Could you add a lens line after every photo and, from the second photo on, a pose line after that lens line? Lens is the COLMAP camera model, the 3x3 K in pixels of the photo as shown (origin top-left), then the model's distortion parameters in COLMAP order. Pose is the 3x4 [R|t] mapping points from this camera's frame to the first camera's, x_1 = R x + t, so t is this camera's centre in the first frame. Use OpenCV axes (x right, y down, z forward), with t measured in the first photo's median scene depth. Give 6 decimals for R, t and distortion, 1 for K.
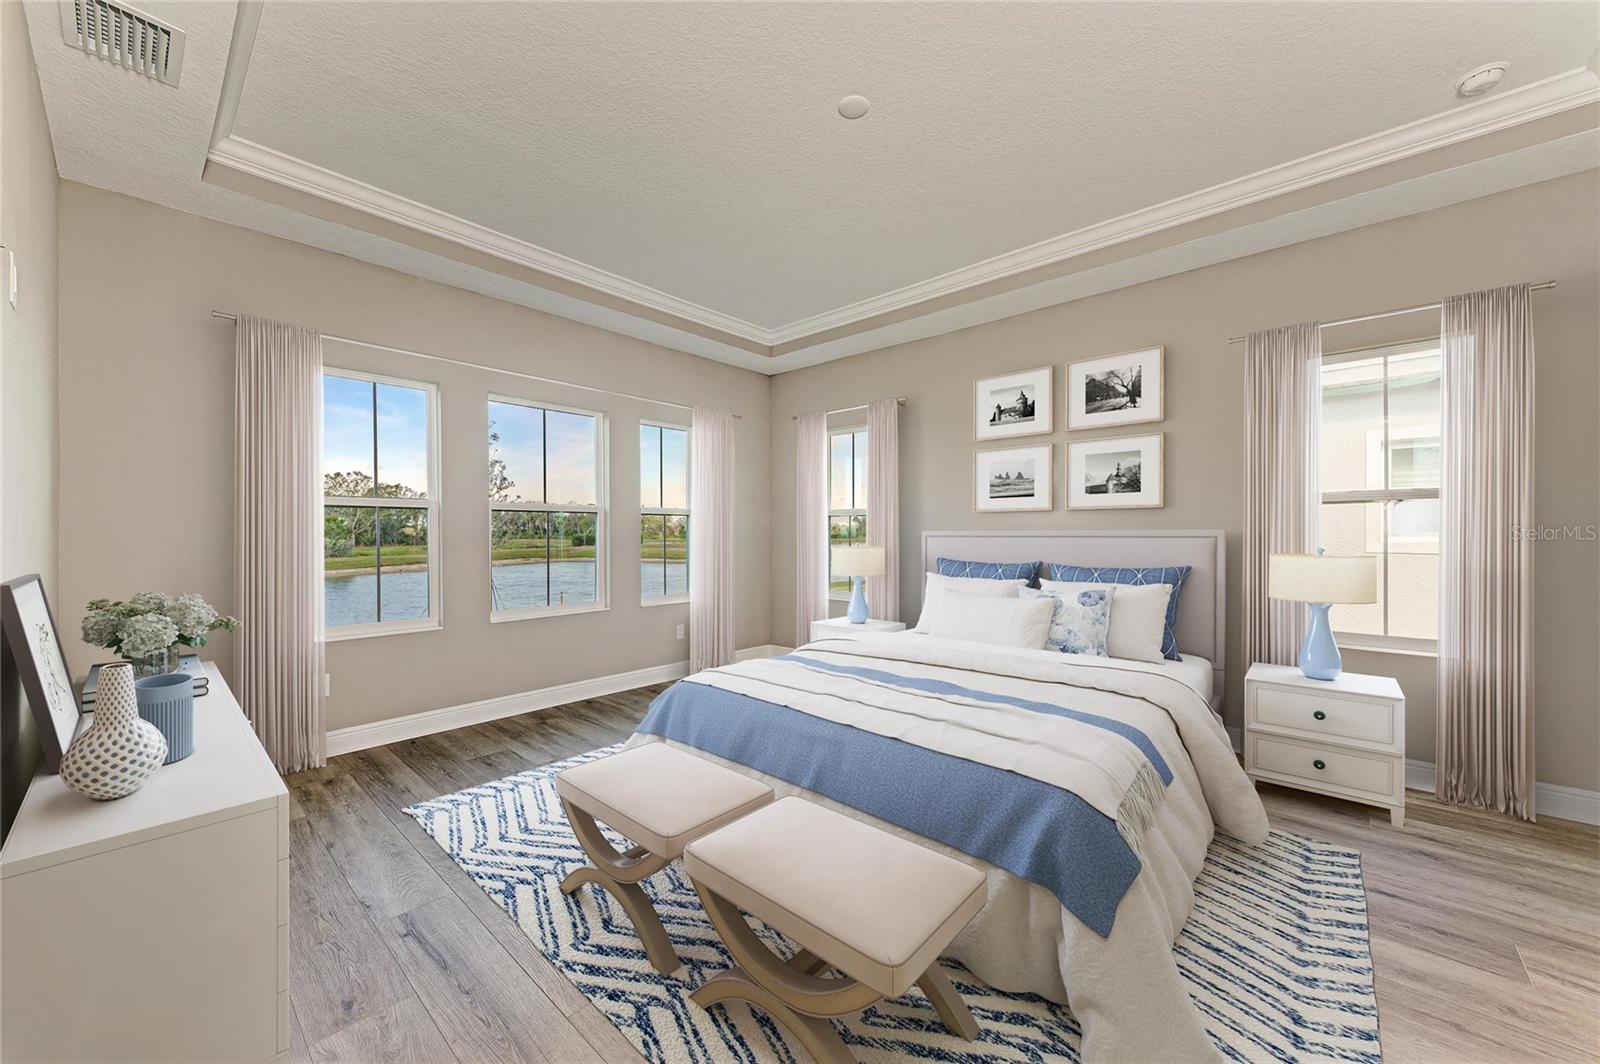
lens RADIAL K [[617.6, 0, 800.2], [0, 617.6, 527.1], [0, 0, 1]] dist [0.011671, -0.001188]
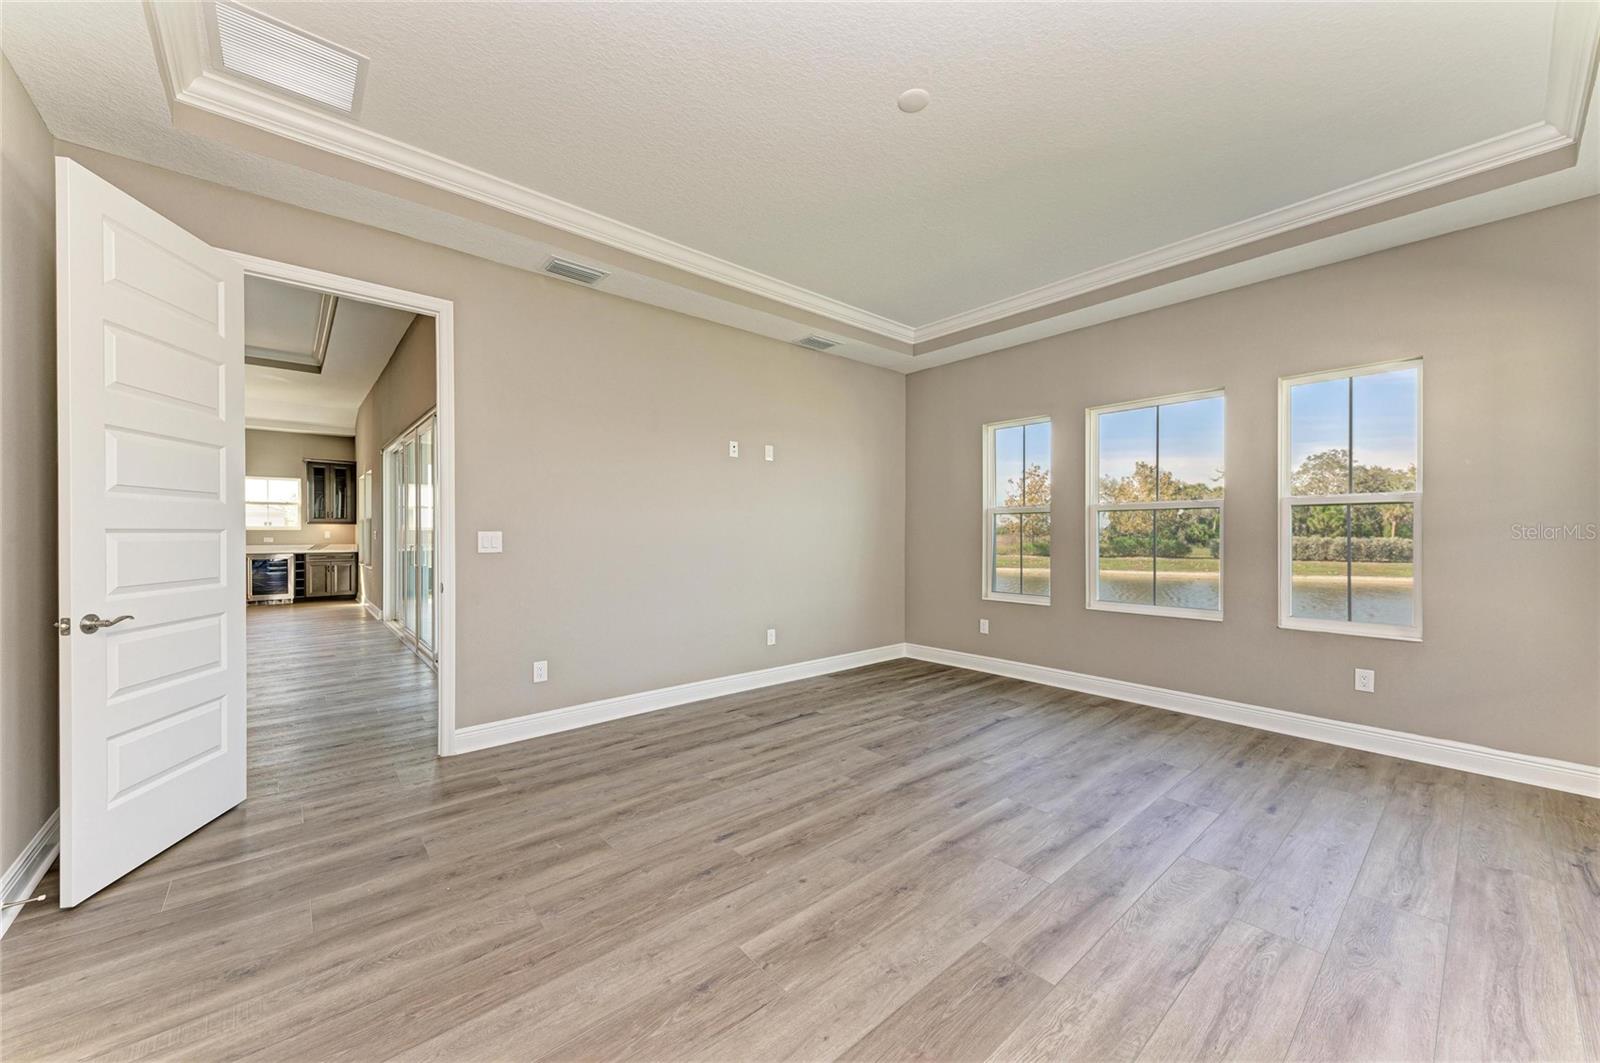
lens RADIAL K [[617.6, 0, 801.0], [0, 617.6, 533.9], [0, 0, 1]] dist [0.011671, -0.001188]
pose [[-0.131919, 0.008703, -0.991222, 0.658792], [-0.003636, 0.999950, 0.009263, 0.012397], [0.991254, 0.004826, -0.131881, 0.603234]]
